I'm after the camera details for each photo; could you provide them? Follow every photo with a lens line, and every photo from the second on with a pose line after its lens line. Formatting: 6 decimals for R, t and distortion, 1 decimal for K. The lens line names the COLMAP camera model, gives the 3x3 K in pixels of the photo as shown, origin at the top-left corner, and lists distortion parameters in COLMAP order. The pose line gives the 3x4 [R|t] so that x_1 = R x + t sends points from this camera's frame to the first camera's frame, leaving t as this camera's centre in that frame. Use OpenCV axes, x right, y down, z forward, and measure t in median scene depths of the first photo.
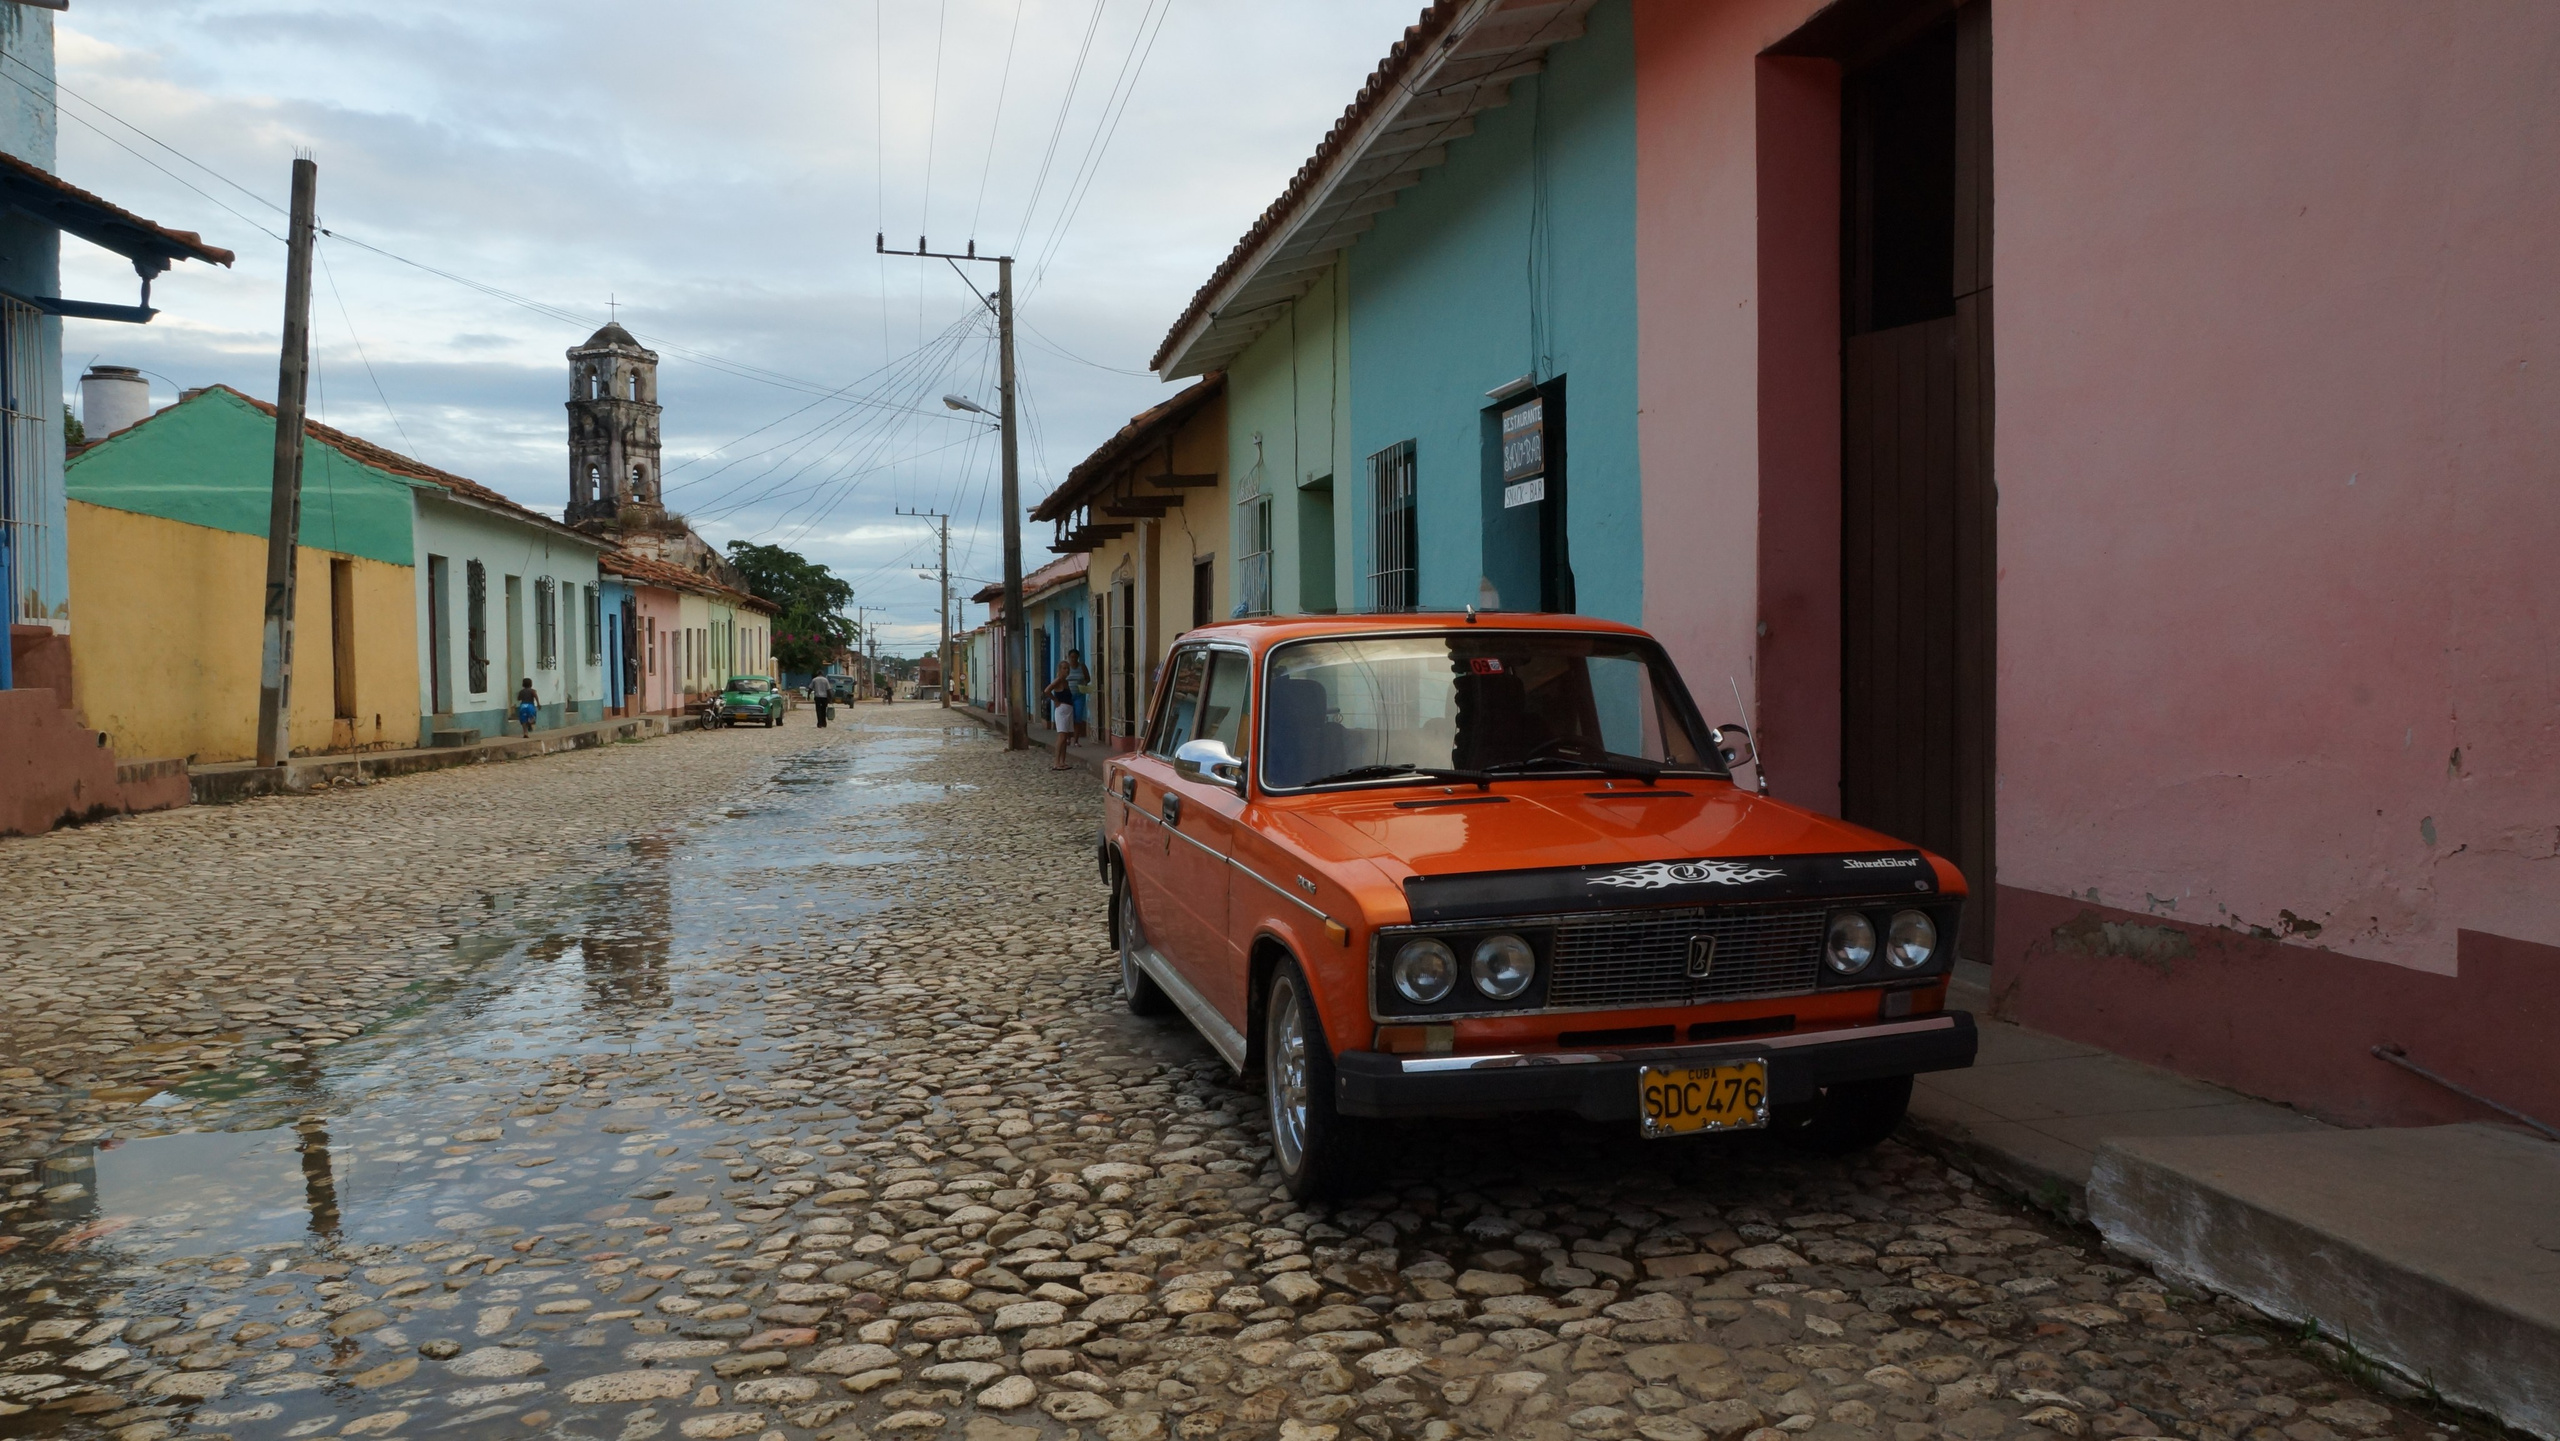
lens RADIAL K [[1852.6, 0, 1282.2], [0, 1852.6, 717.4], [0, 0, 1]] dist [-0.006998, -0.001033]
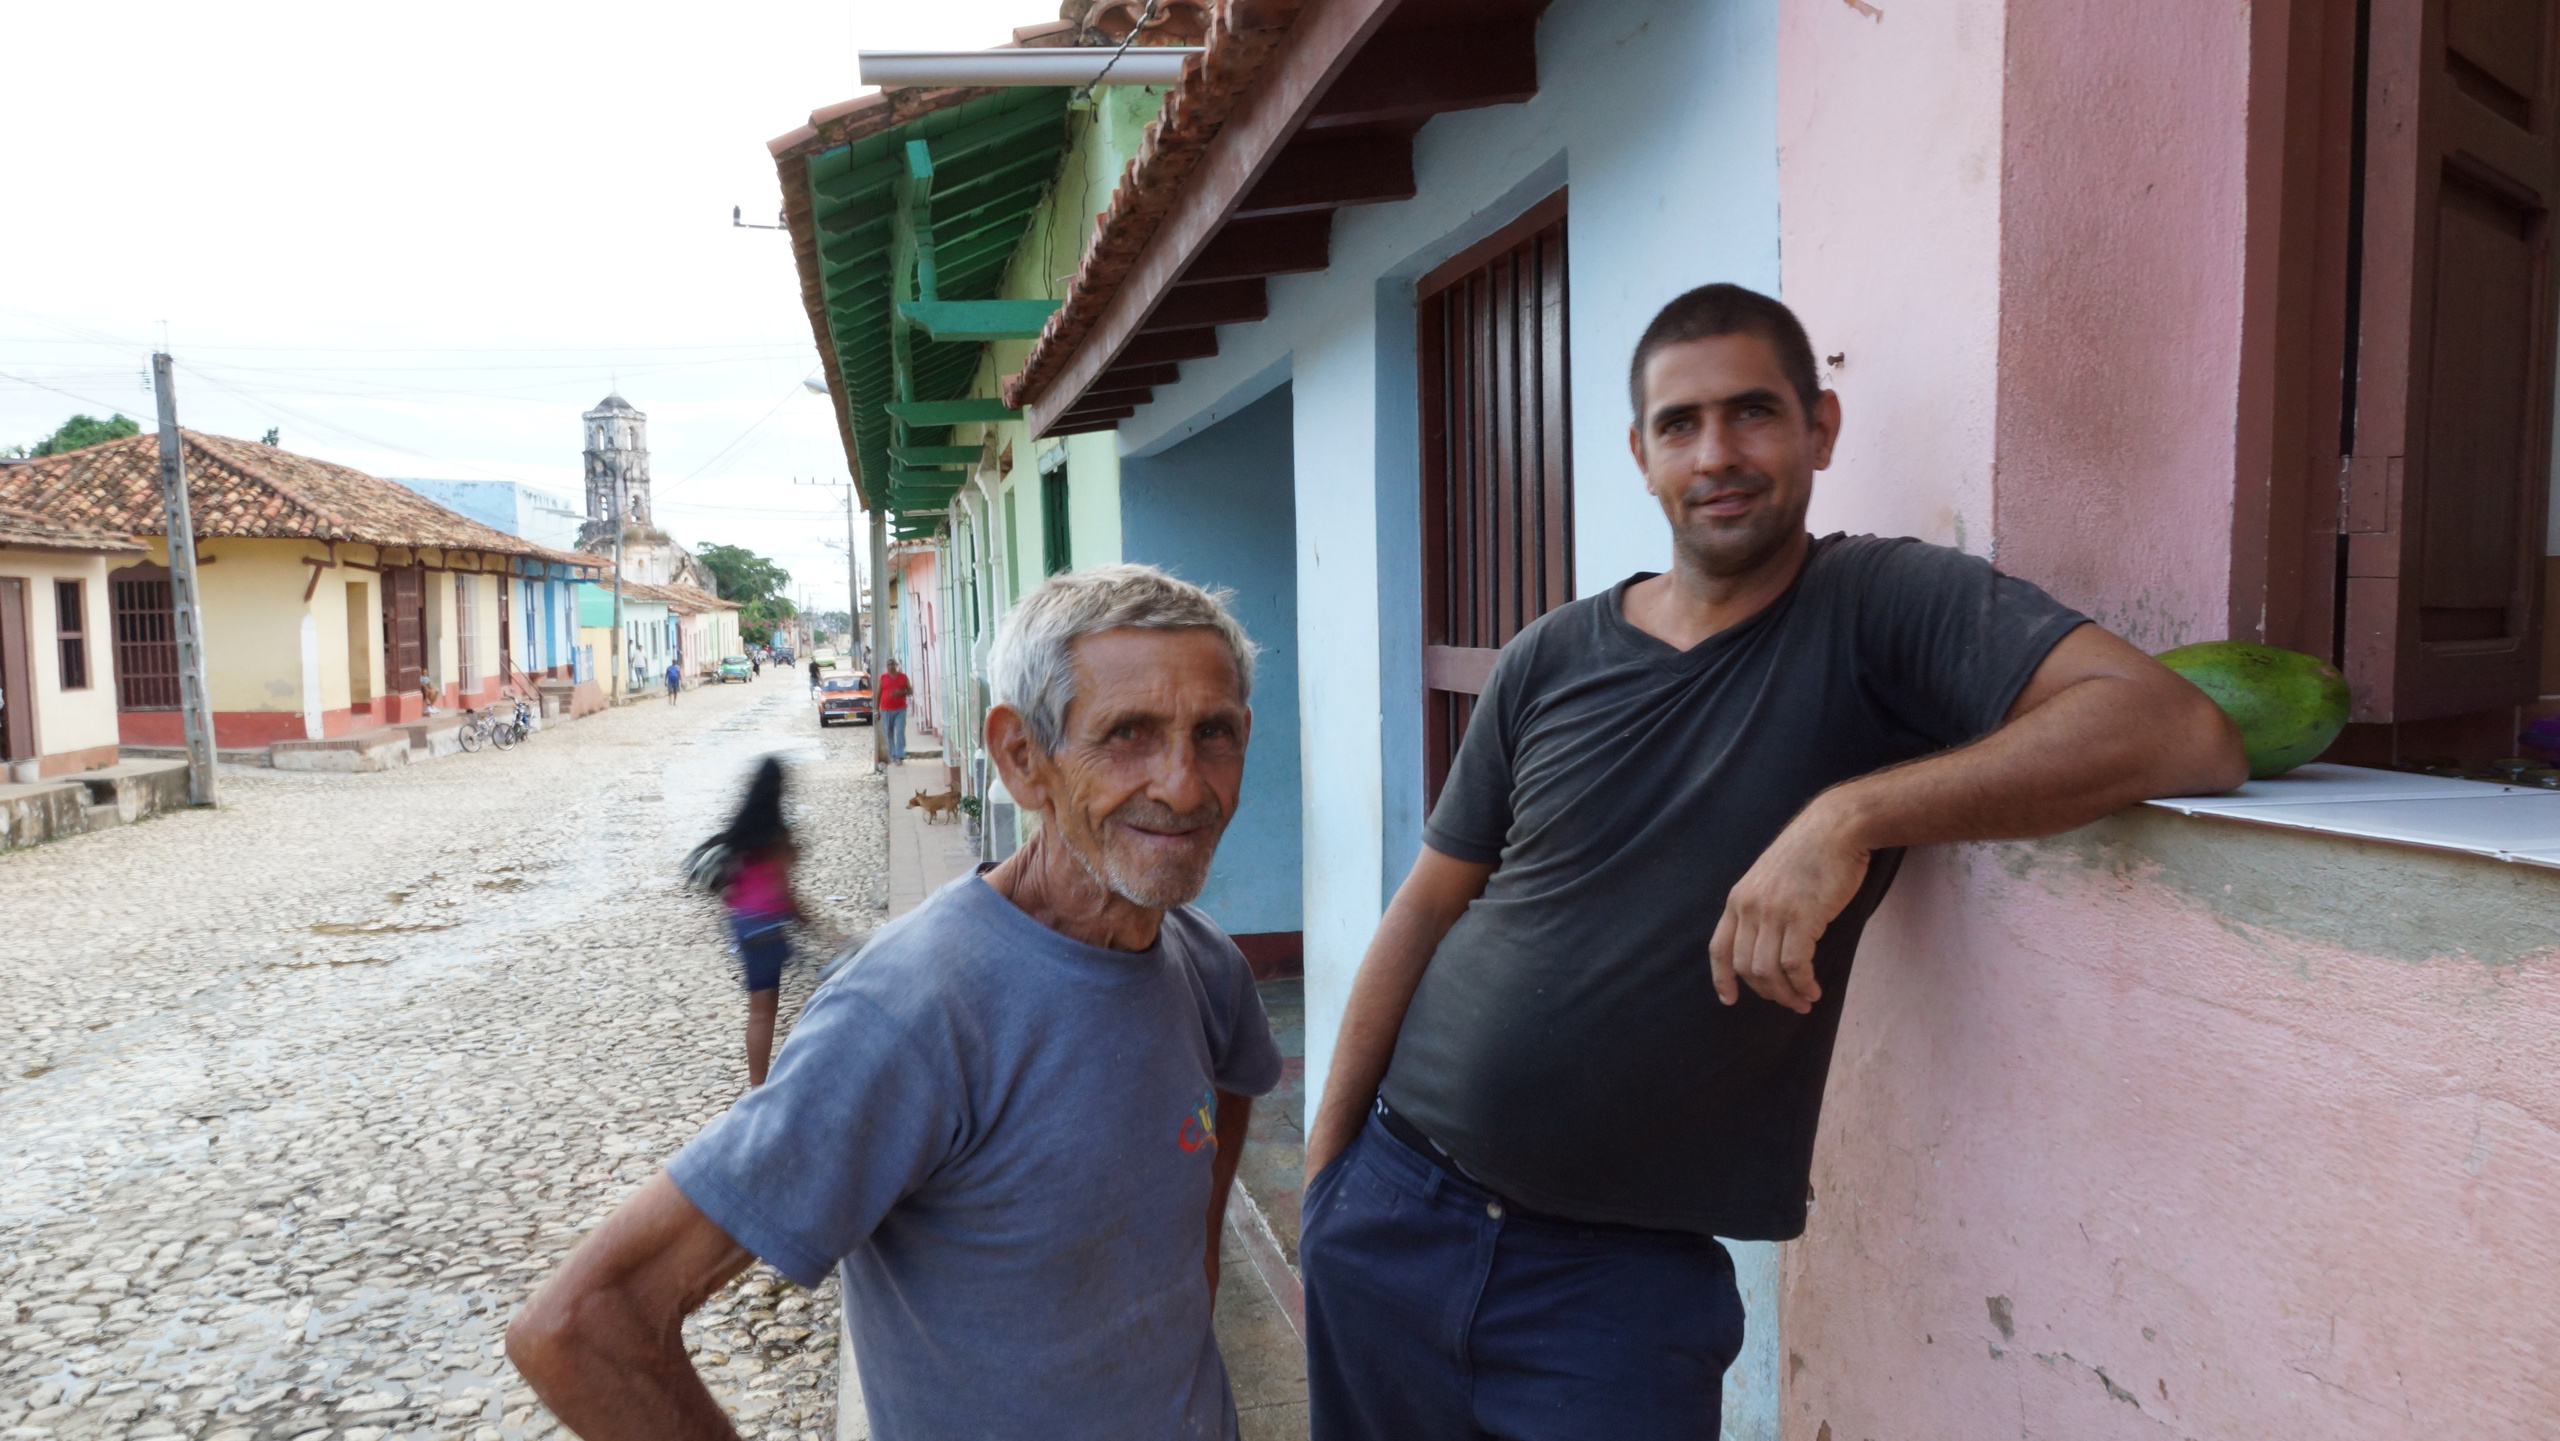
lens RADIAL K [[1852.6, 0, 1276.0], [0, 1852.6, 728.1], [0, 0, 1]] dist [-0.006998, -0.001033]
pose [[0.999636, -0.011107, 0.024603, 0.101645], [0.010229, 0.999315, 0.035557, -0.004830], [-0.024981, -0.035292, 0.999065, -0.421430]]
